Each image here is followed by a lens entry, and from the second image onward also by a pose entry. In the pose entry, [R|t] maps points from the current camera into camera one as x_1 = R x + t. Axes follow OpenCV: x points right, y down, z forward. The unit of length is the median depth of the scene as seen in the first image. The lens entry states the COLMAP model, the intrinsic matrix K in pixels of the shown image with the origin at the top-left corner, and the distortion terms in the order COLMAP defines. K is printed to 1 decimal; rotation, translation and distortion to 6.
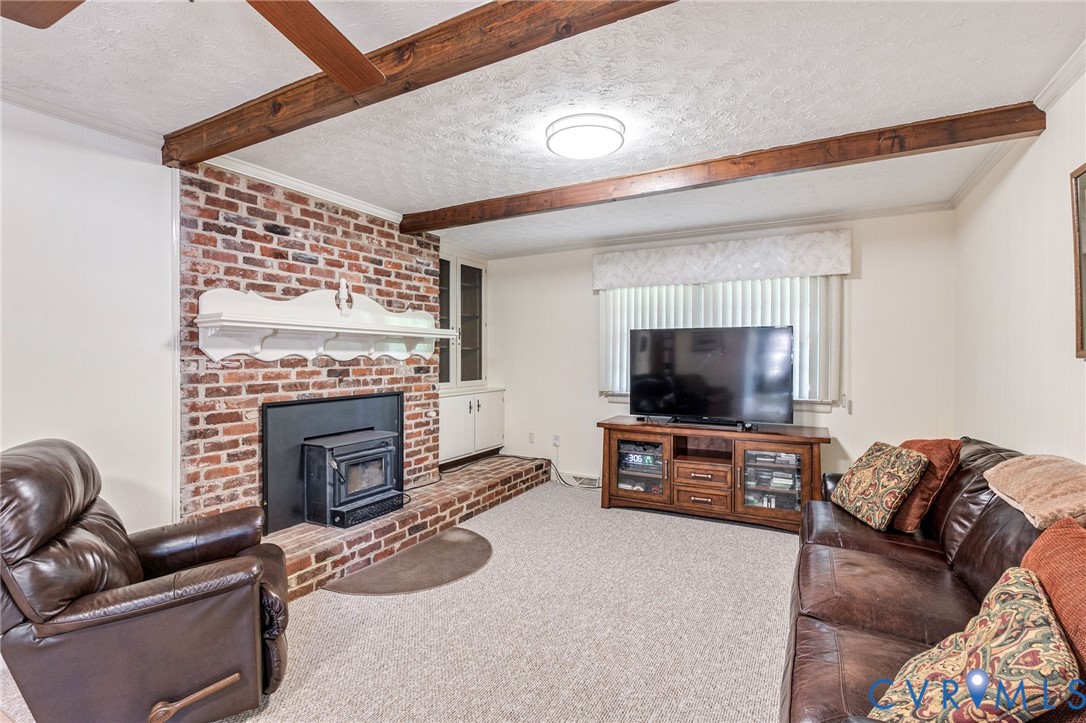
lens RADIAL K [[508.8, 0, 544.9], [0, 508.8, 355.9], [0, 0, 1]] dist [-0.000423, 0.000334]
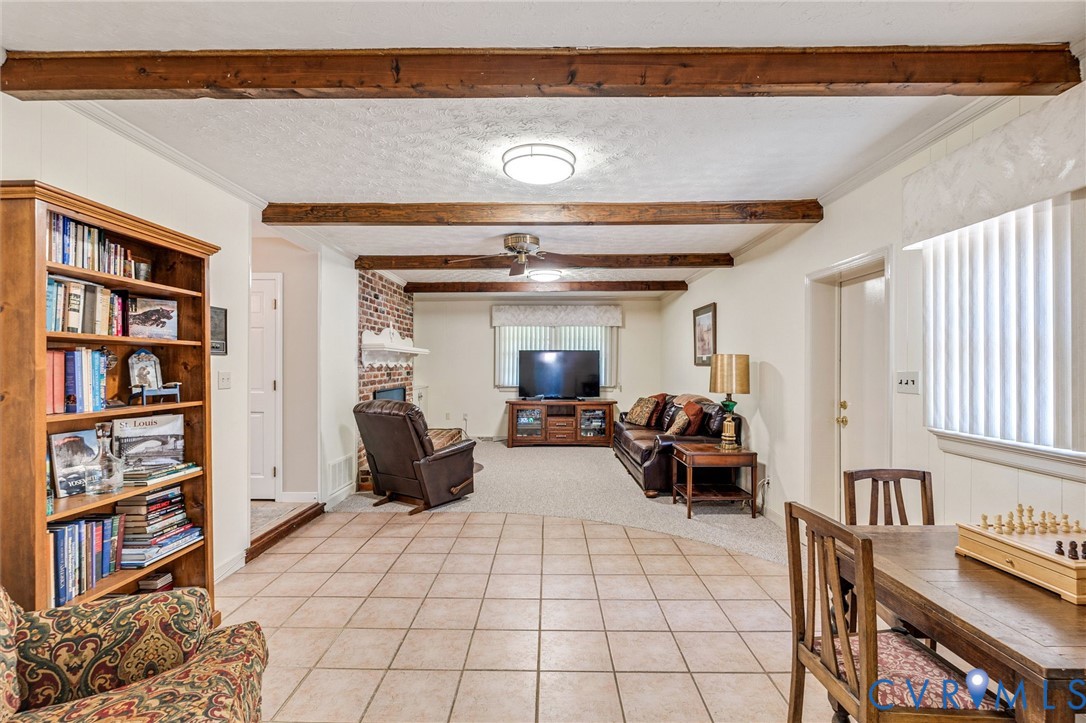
lens RADIAL K [[498.2, 0, 543.4], [0, 498.2, 364.0], [0, 0, 1]] dist [-0.004684, 0.000320]
pose [[0.885933, -0.000413, 0.463812, -0.668761], [-0.000087, 0.999999, 0.001057, -0.004616], [-0.463812, -0.000977, 0.885933, -0.712451]]
